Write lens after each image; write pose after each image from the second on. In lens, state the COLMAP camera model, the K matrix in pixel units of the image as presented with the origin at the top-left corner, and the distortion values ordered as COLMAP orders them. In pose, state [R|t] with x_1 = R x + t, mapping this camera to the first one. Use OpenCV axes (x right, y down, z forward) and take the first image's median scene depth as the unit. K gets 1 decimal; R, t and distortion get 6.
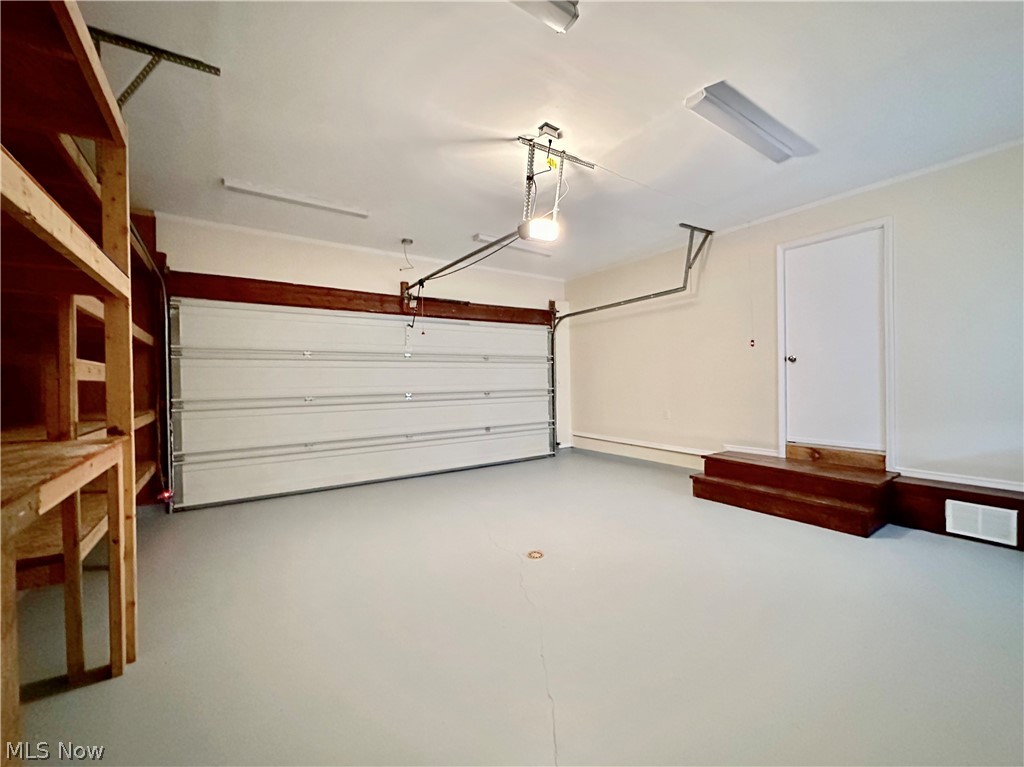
lens RADIAL K [[407.8, 0, 517.6], [0, 407.8, 383.0], [0, 0, 1]] dist [-0.006739, 0.001370]
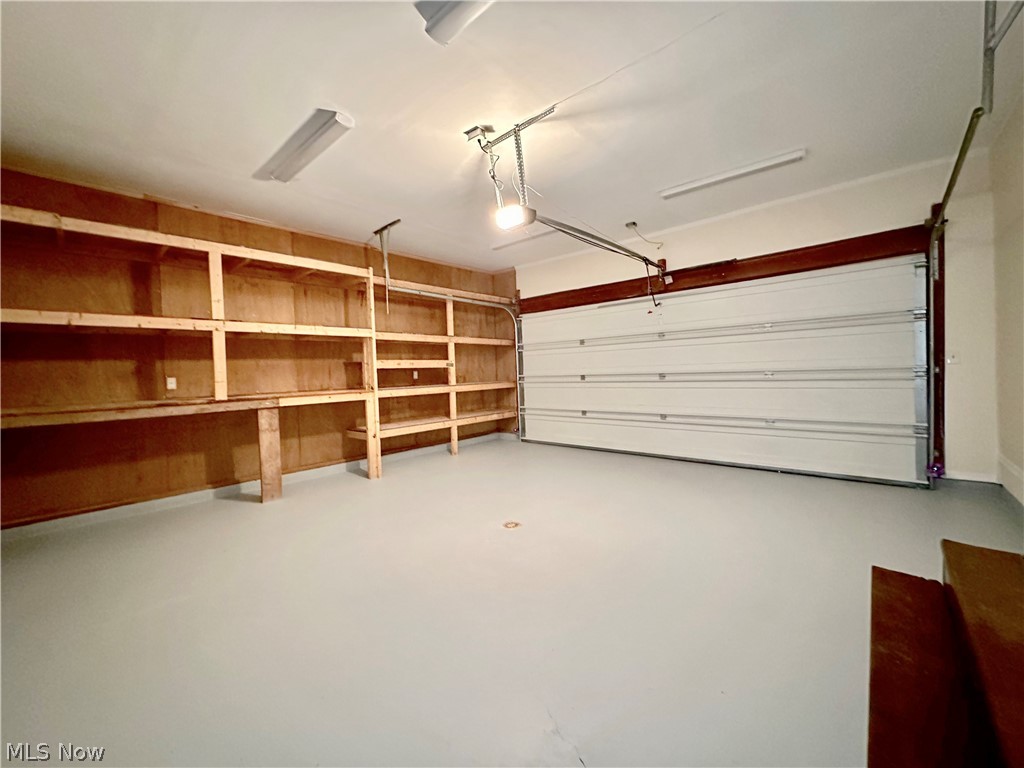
lens RADIAL K [[407.8, 0, 511.1], [0, 407.8, 382.0], [0, 0, 1]] dist [-0.006739, 0.001370]
pose [[0.249009, 0.039554, -0.967693, 0.587689], [0.030623, 0.998345, 0.048687, -0.012142], [0.968017, -0.041757, 0.247385, 0.394064]]
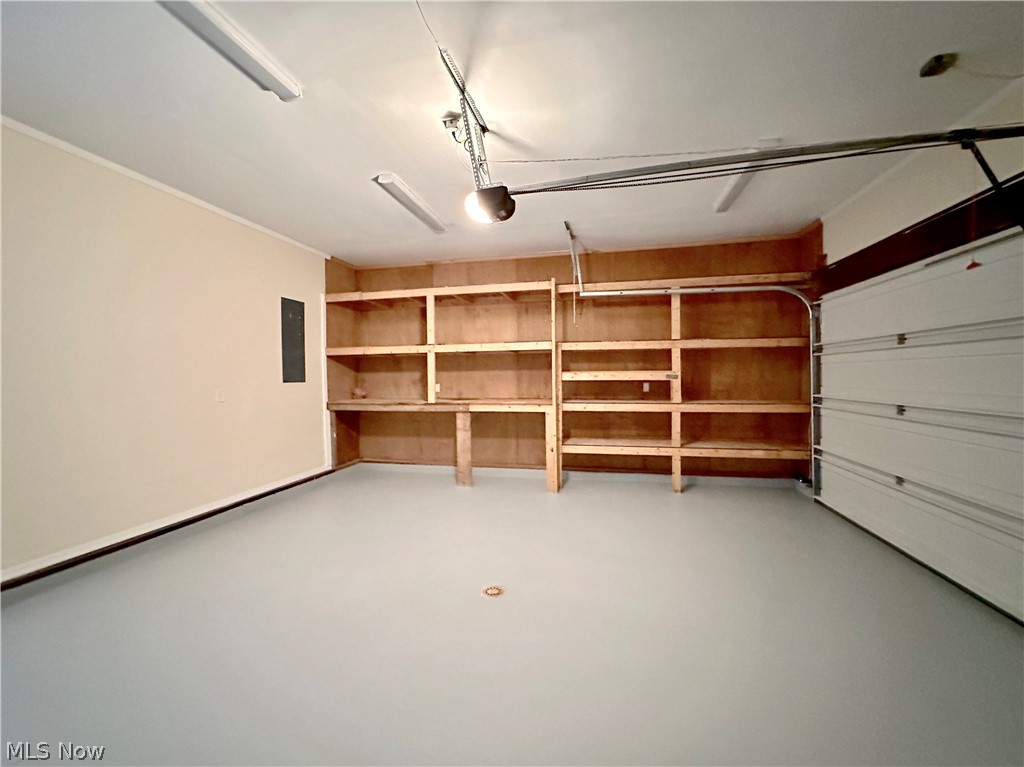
lens RADIAL K [[407.8, 0, 509.2], [0, 407.8, 384.3], [0, 0, 1]] dist [-0.006739, 0.001370]
pose [[-0.721490, 0.041866, -0.691158, 0.326824], [0.027213, 0.999114, 0.032113, -0.031208], [0.691890, 0.004361, -0.721989, 0.885035]]
